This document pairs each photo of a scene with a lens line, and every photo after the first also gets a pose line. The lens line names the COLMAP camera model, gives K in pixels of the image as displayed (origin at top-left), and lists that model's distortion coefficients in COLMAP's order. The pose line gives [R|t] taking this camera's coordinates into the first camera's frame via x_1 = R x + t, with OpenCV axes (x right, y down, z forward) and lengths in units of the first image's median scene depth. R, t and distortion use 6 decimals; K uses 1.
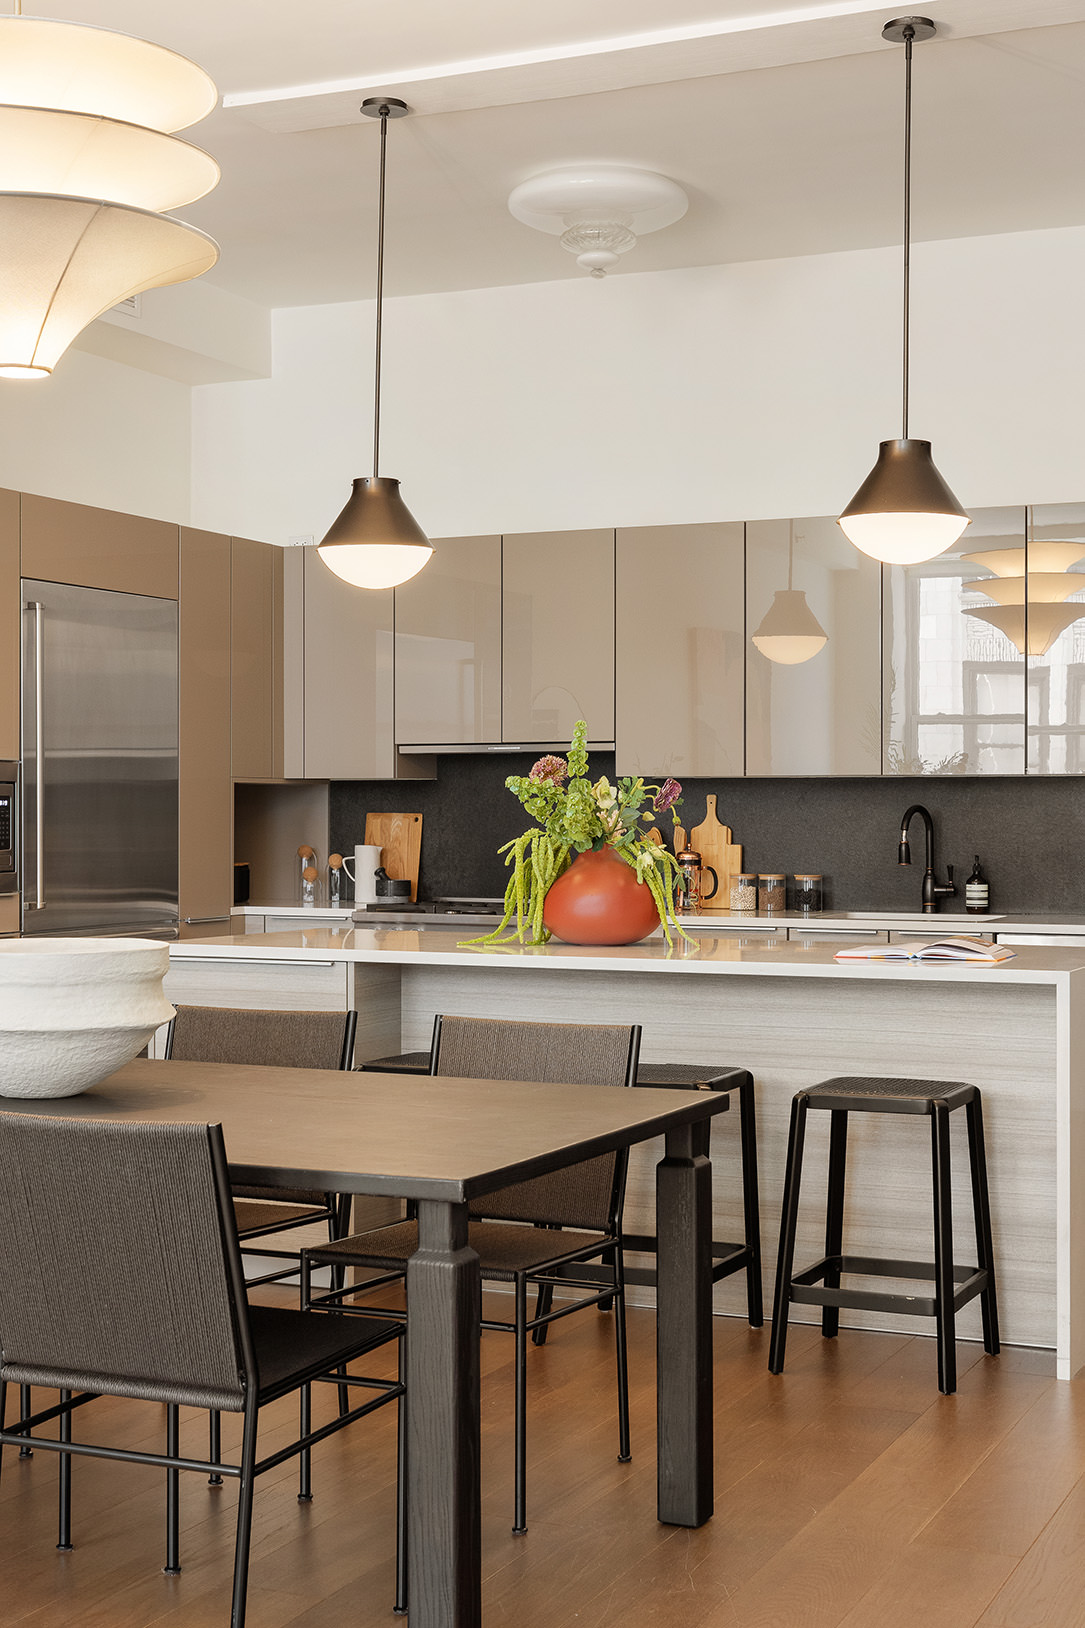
lens RADIAL K [[2370.0, 0, 540.3], [0, 2370.0, 812.8], [0, 0, 1]] dist [-0.048940, 0.000000]
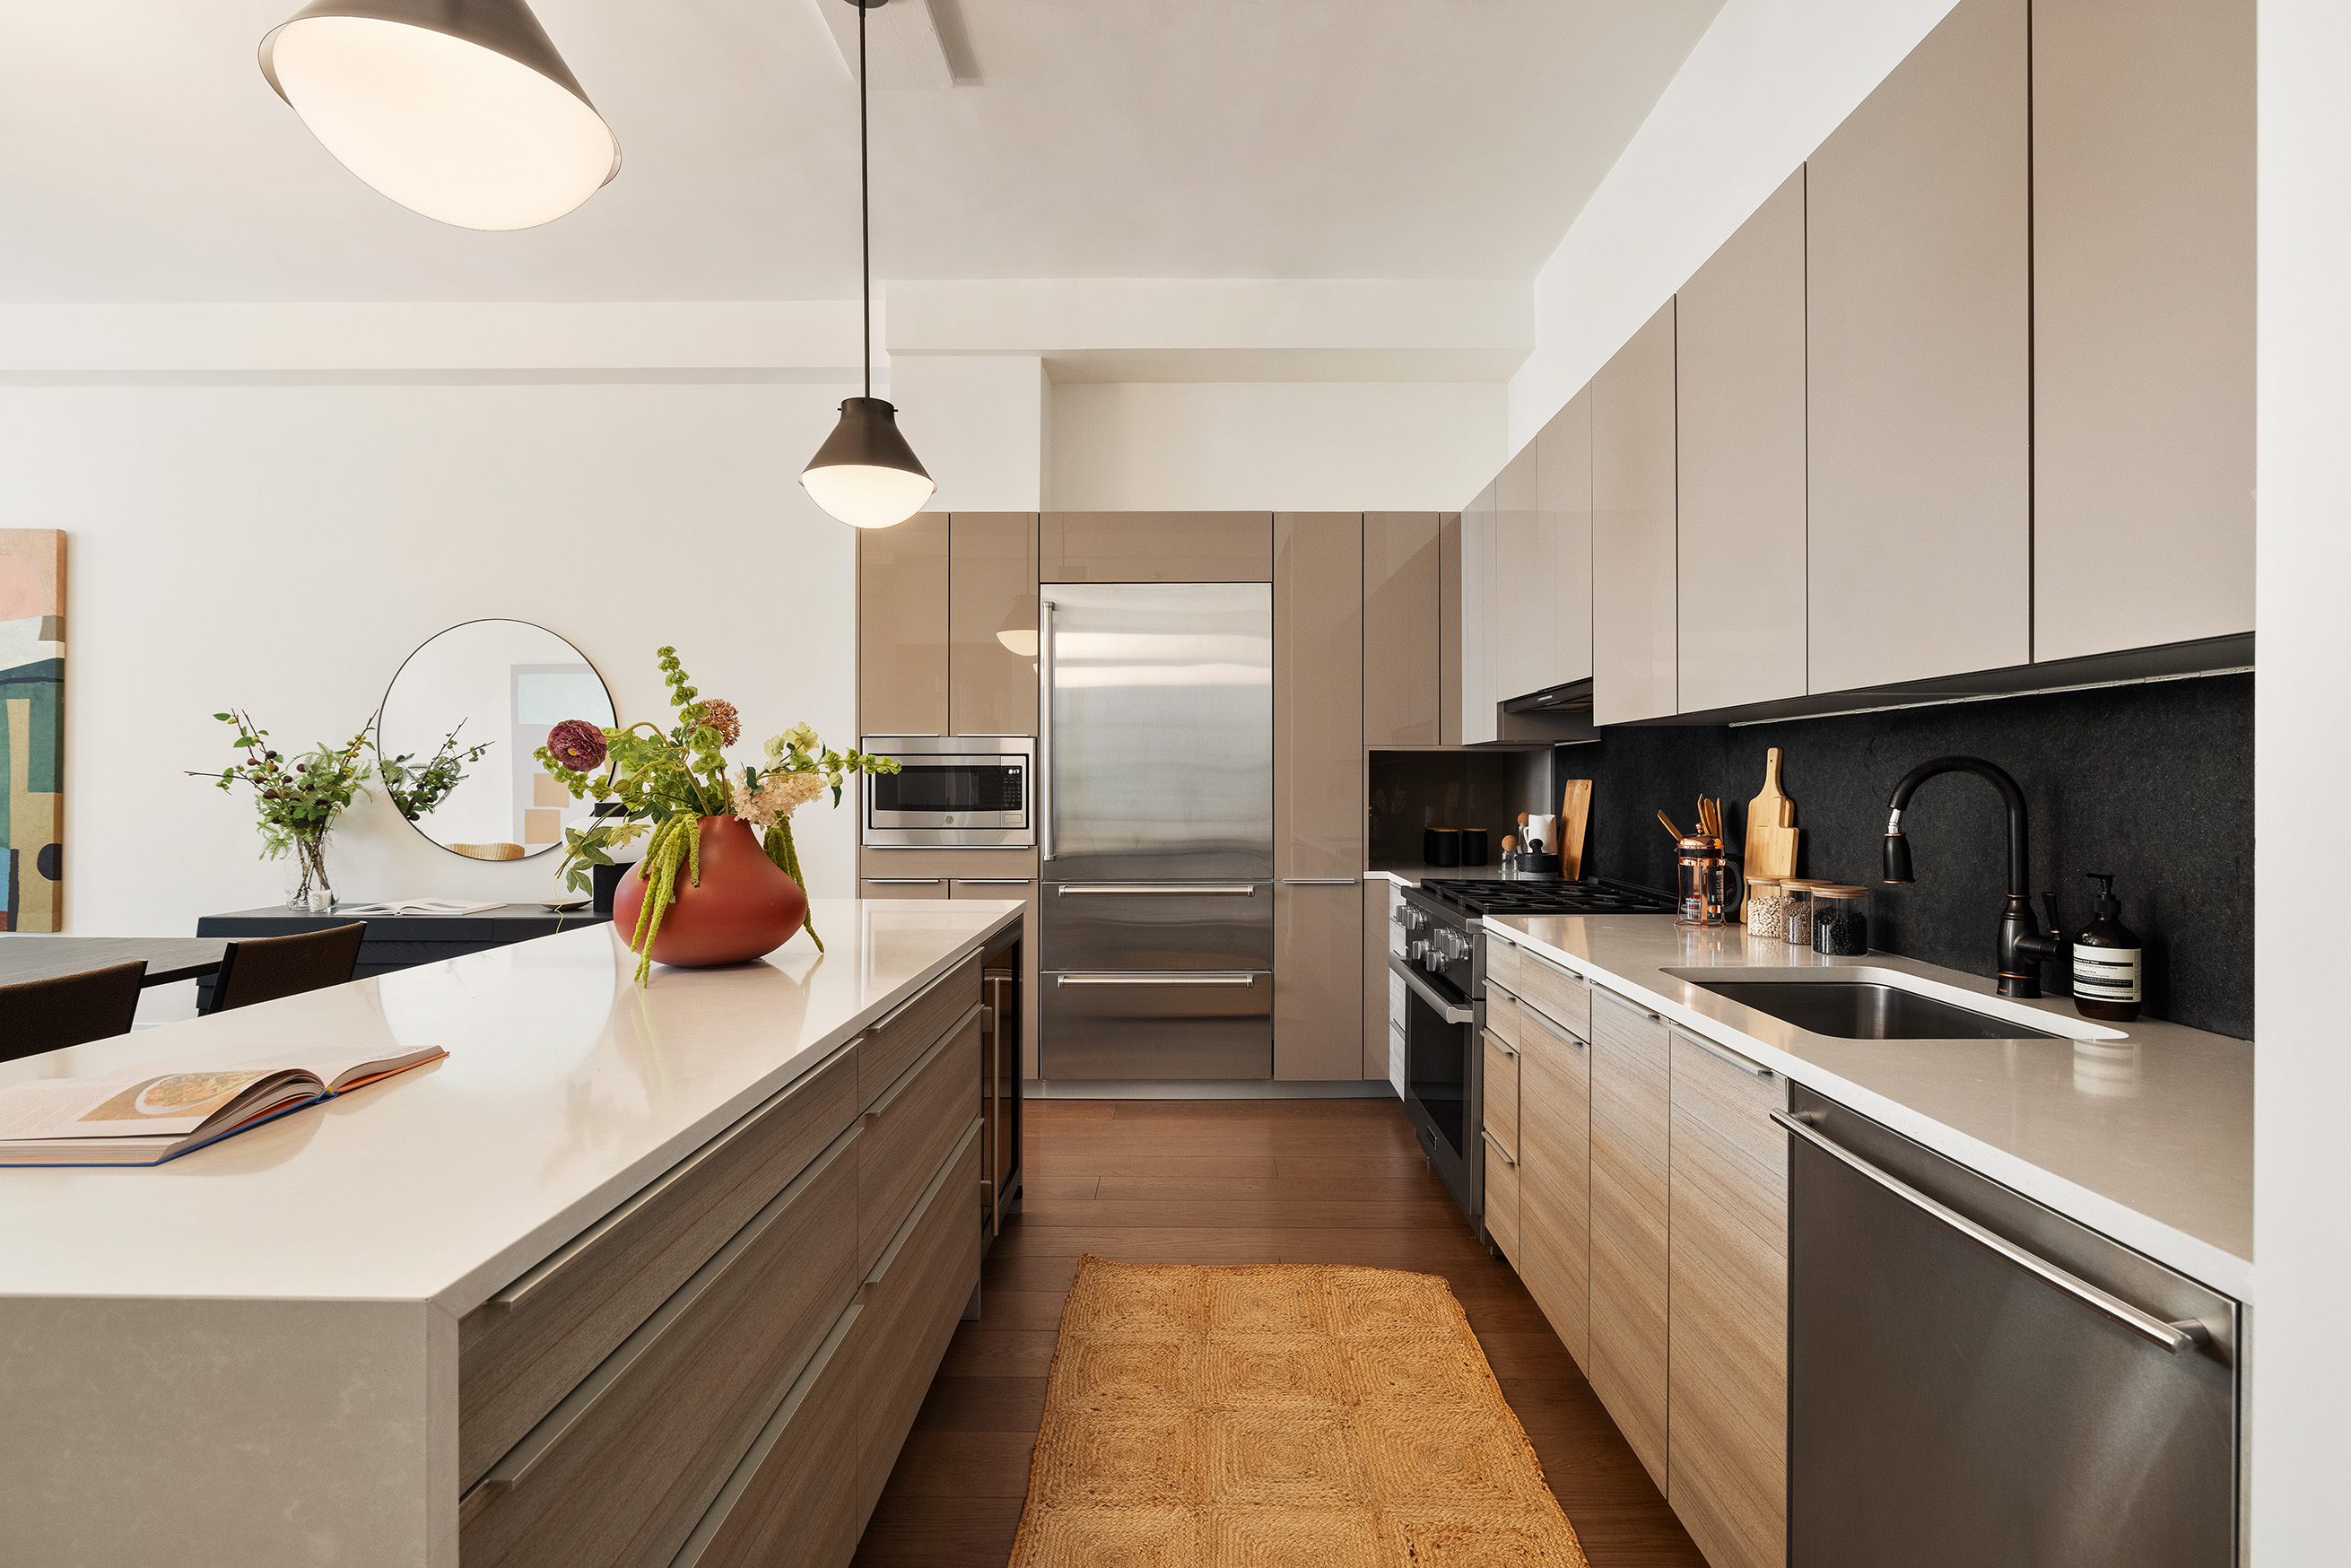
lens RADIAL K [[1096.9, 0, 1182.8], [0, 1096.9, 778.2], [0, 0, 1]] dist [0.001219, 0.000077]
pose [[0.394302, -0.006042, -0.918961, 0.287462], [-0.001618, 0.999972, -0.007269, 0.002910], [0.918979, 0.004353, 0.394281, 0.756519]]
